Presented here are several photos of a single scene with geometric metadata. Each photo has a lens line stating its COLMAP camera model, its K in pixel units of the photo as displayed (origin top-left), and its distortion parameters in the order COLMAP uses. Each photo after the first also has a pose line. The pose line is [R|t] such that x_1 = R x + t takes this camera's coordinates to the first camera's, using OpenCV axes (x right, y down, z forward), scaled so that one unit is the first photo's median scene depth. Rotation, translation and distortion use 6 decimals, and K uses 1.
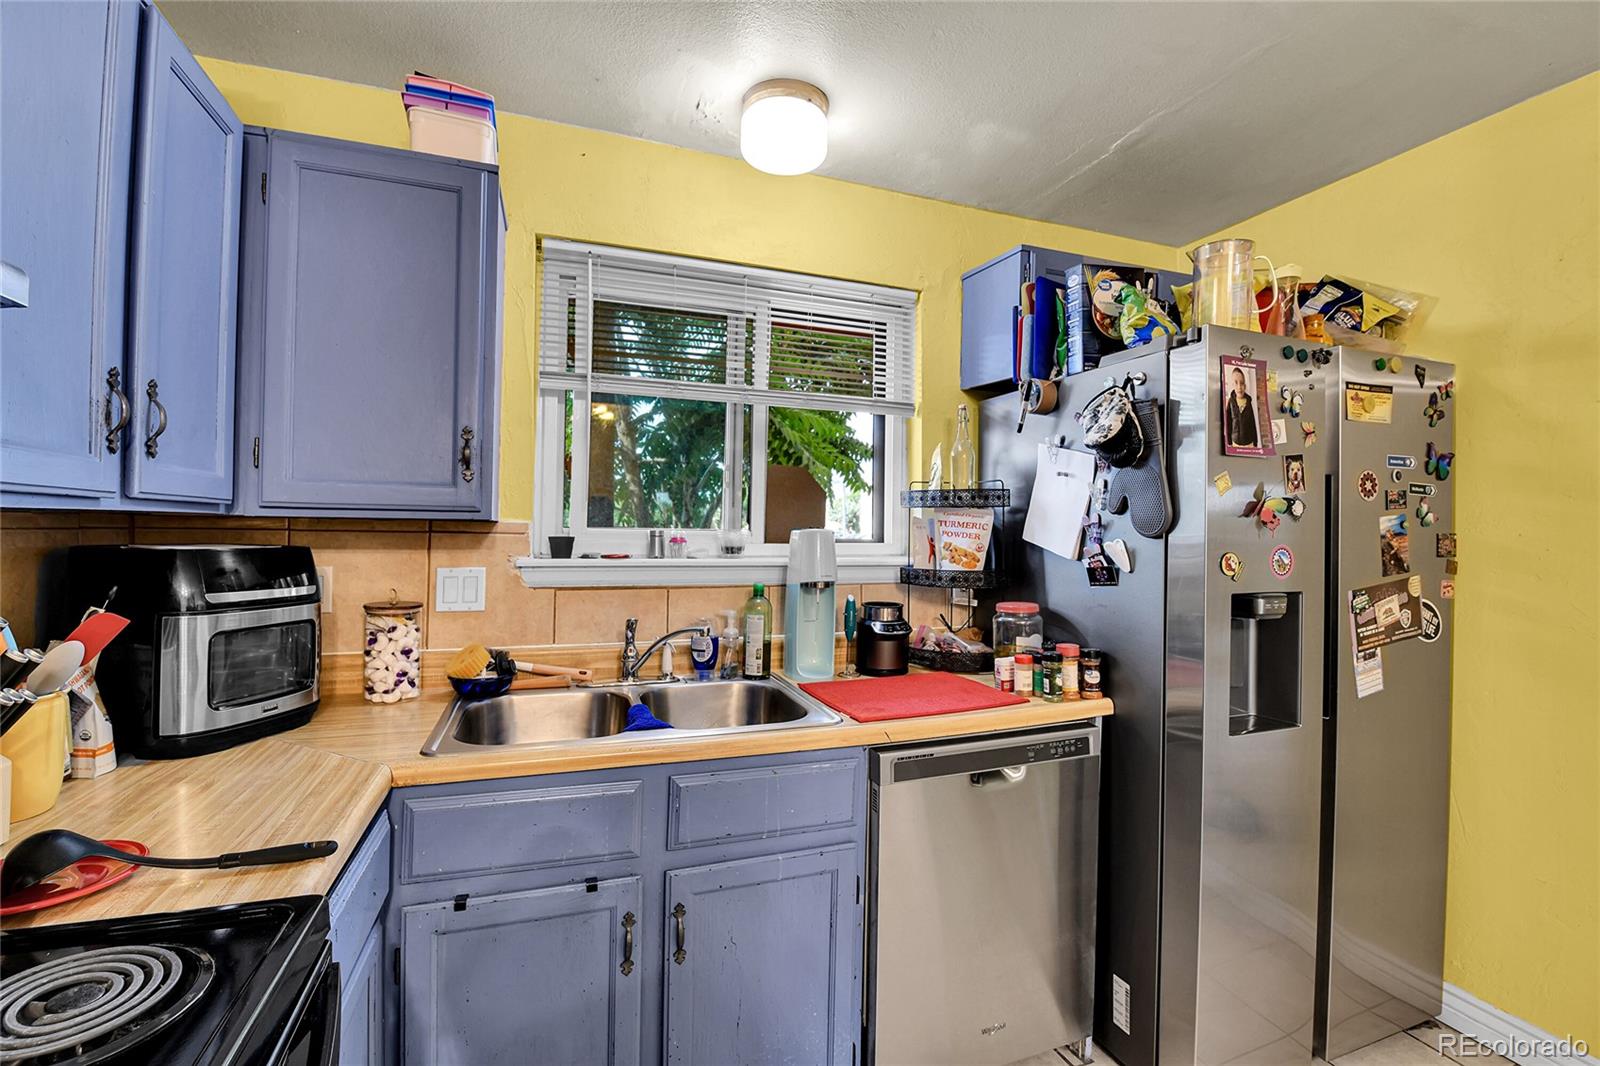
lens RADIAL K [[687.5, 0, 798.4], [0, 687.5, 524.5], [0, 0, 1]] dist [-0.001816, -0.011024]
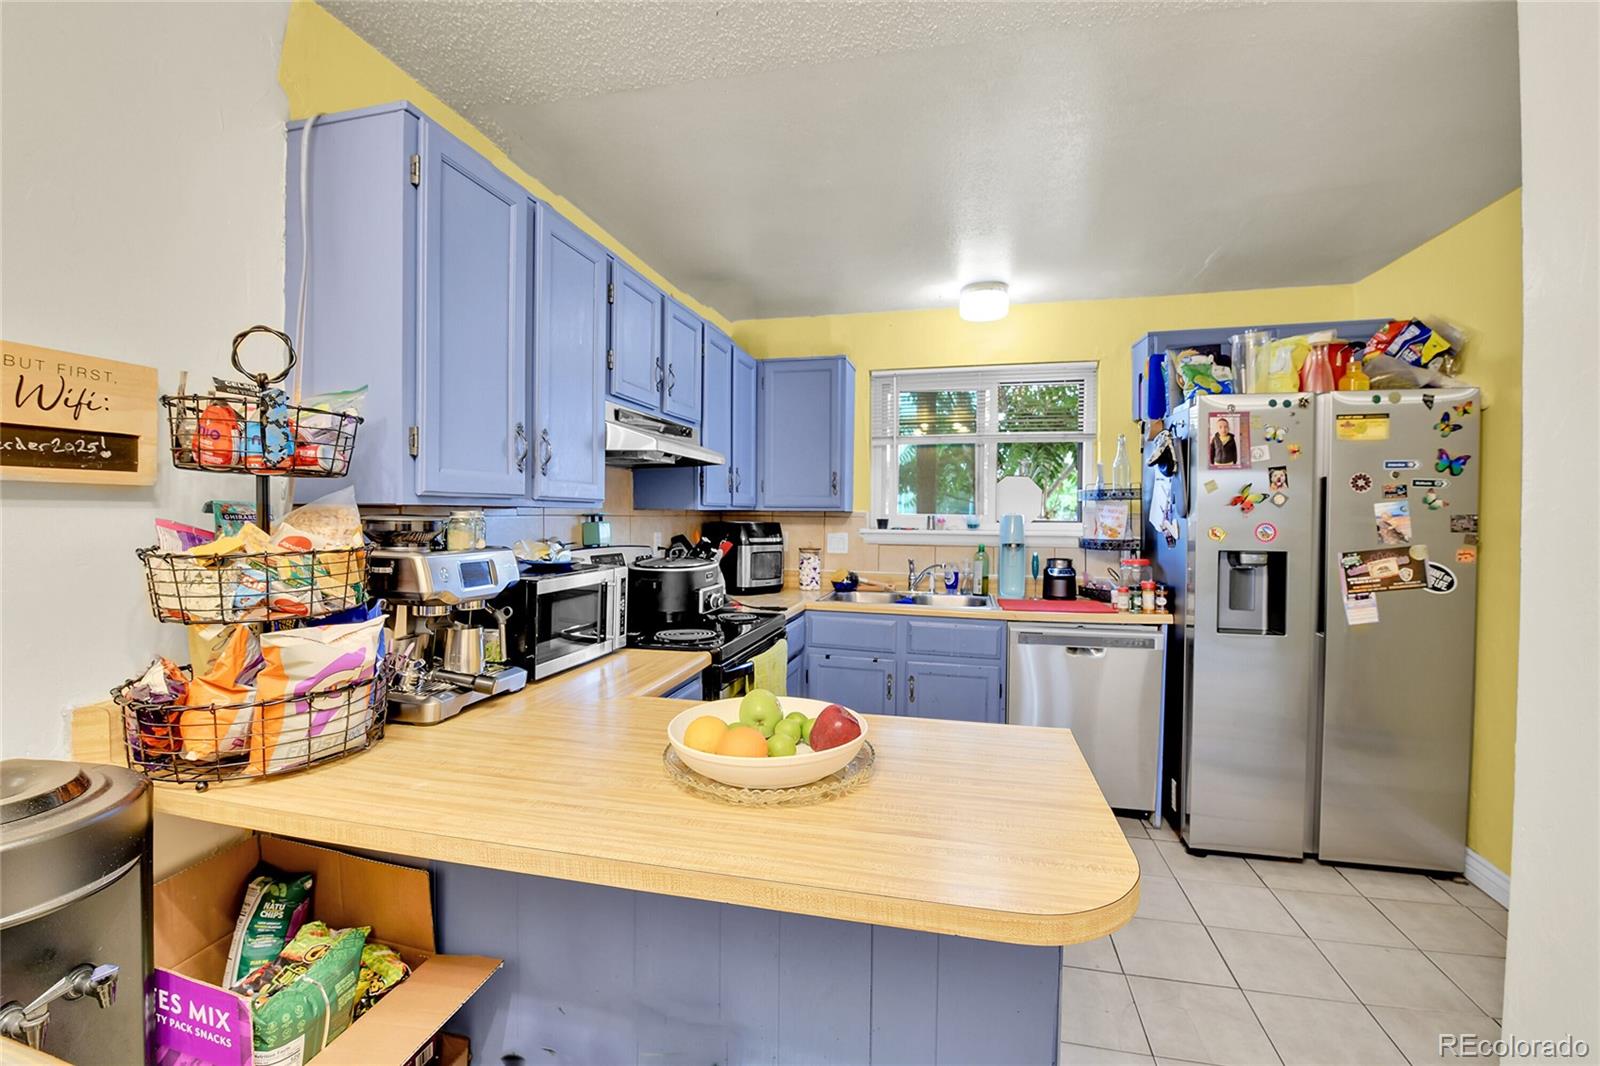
lens RADIAL K [[687.5, 0, 798.4], [0, 687.5, 524.5], [0, 0, 1]] dist [-0.001816, -0.011024]
pose [[0.832456, 0.002501, -0.554086, 0.628425], [0.008585, 0.999812, 0.017411, -0.002526], [0.554025, -0.019251, 0.832277, -0.899795]]
